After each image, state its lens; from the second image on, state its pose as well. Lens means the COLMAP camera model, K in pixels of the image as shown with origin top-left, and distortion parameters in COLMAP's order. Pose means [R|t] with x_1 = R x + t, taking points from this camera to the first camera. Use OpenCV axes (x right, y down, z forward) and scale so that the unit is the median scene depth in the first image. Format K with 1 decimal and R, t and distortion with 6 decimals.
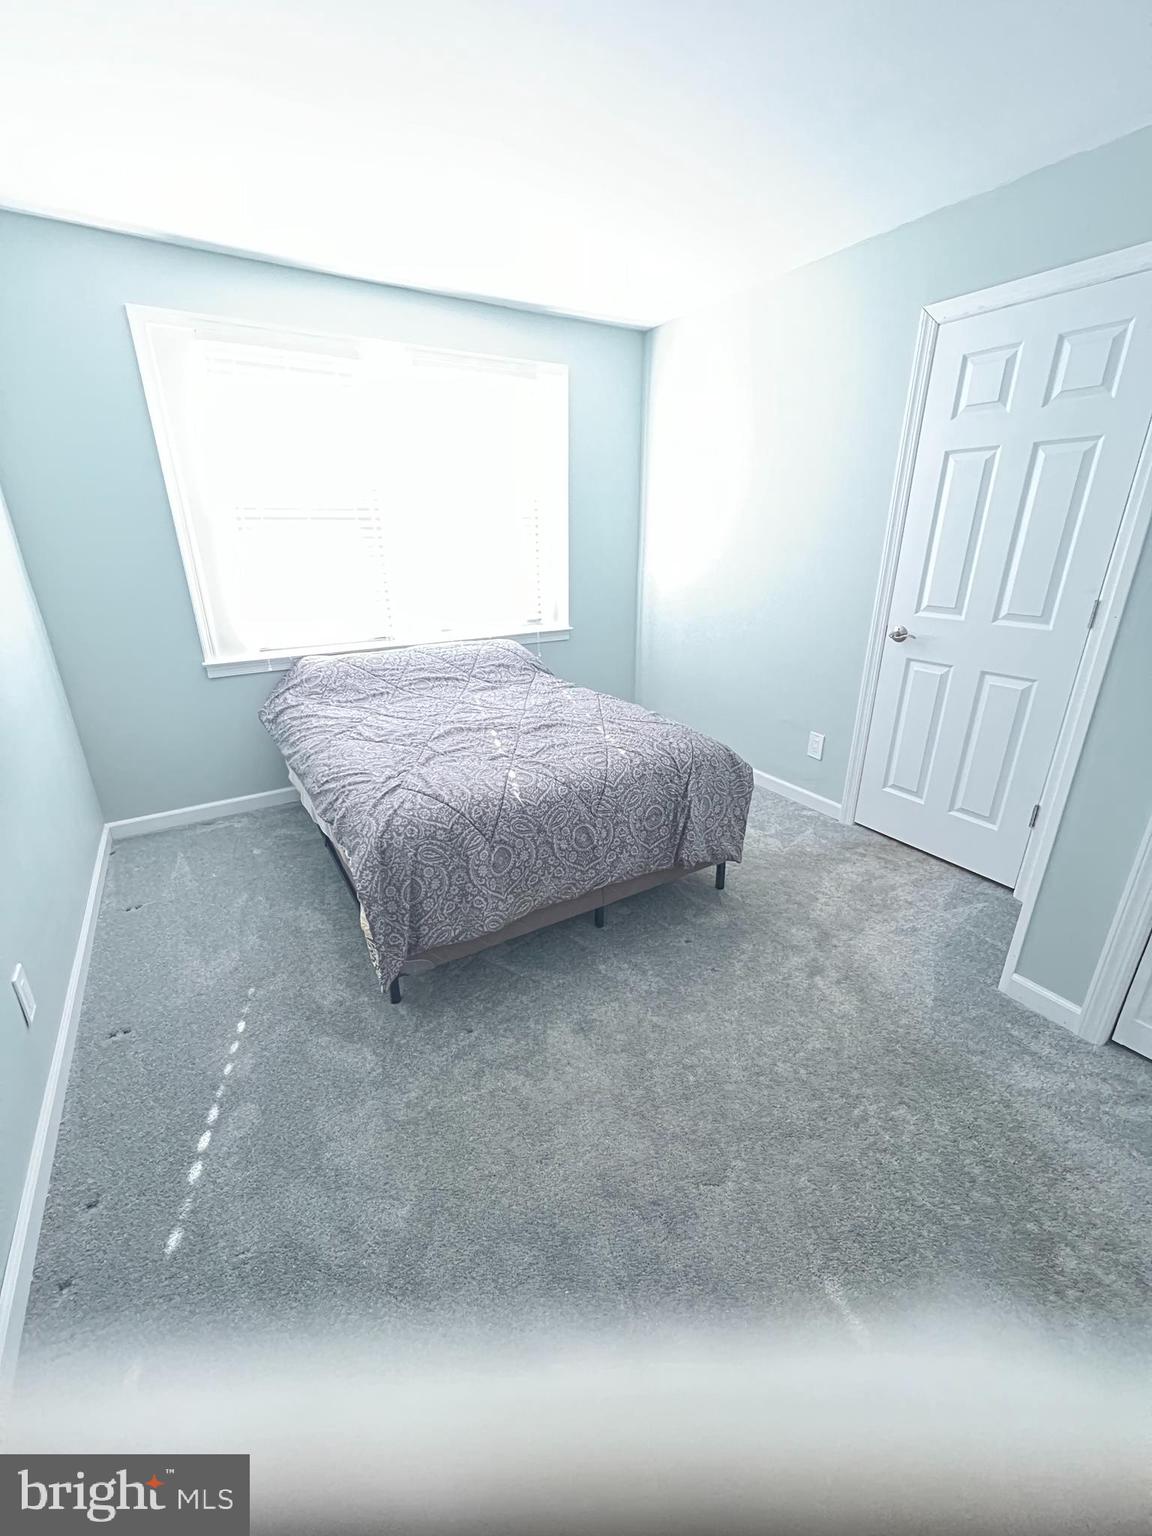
lens RADIAL K [[613.4, 0, 580.4], [0, 613.4, 766.2], [0, 0, 1]] dist [-0.000513, -0.000084]
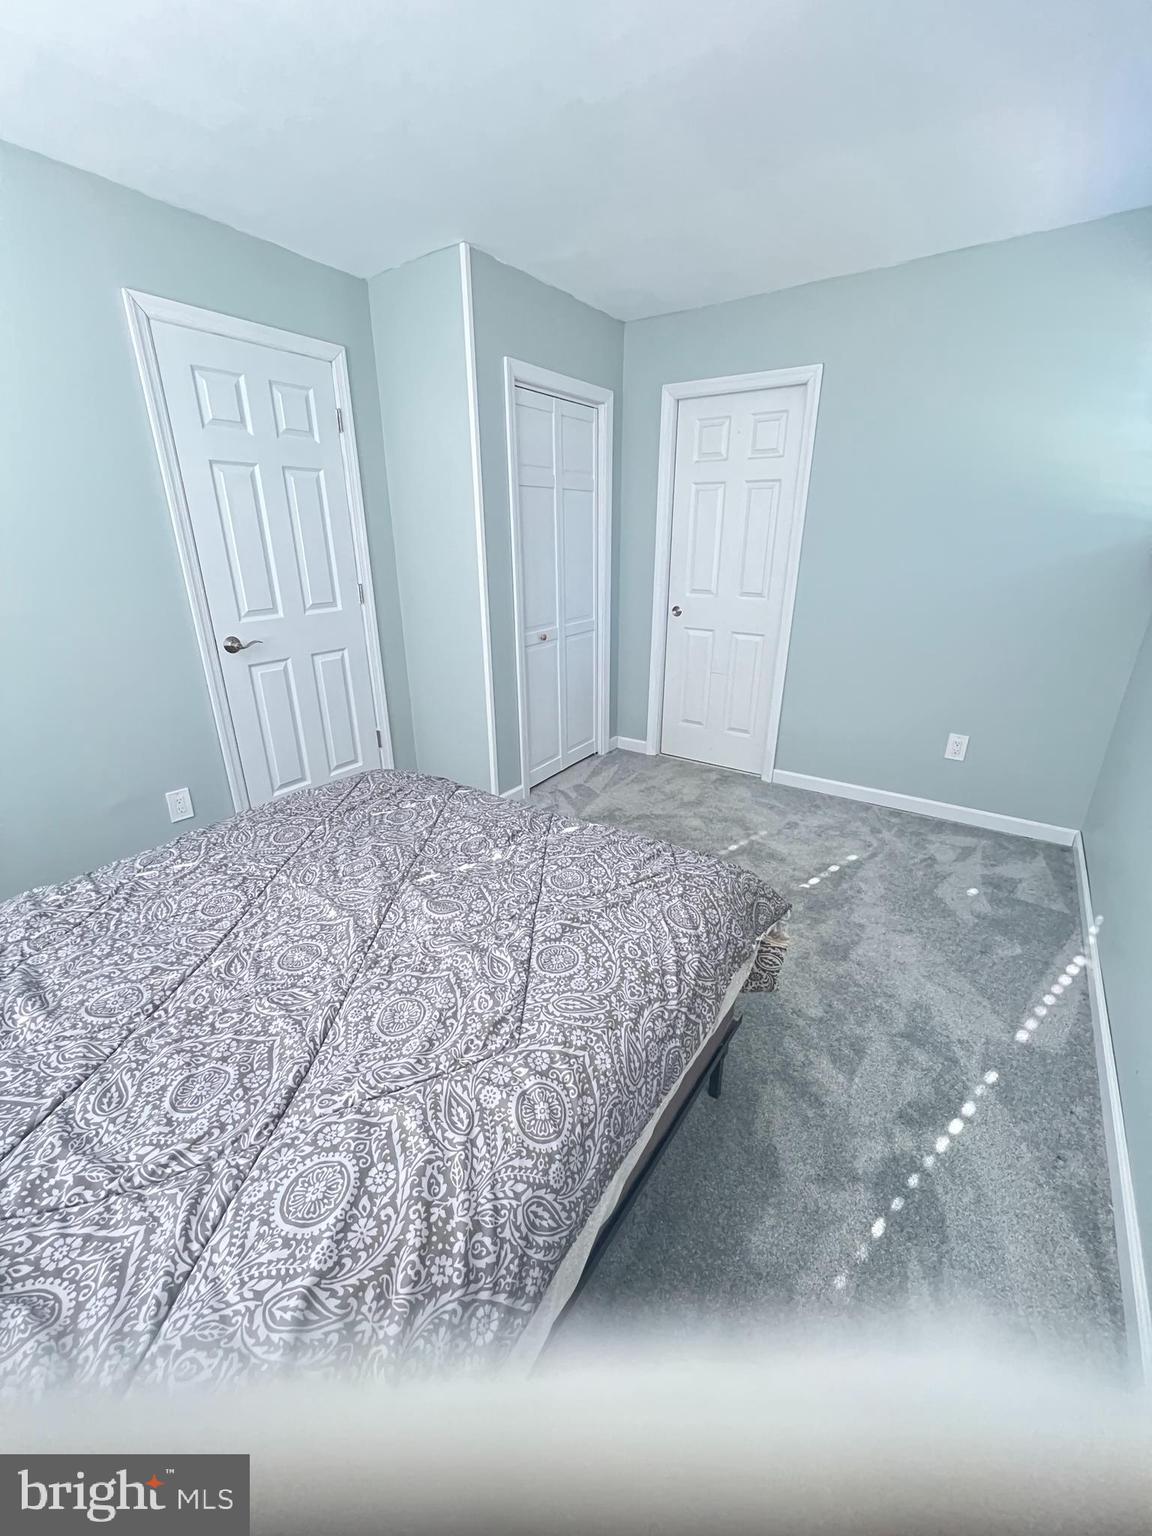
lens RADIAL K [[620.6, 0, 579.6], [0, 620.6, 764.8], [0, 0, 1]] dist [-0.000915, -0.000061]
pose [[-0.398699, -0.318232, 0.860098, -0.626954], [0.337722, 0.821005, 0.460319, -0.339841], [-0.852633, 0.474003, -0.219860, 0.874577]]
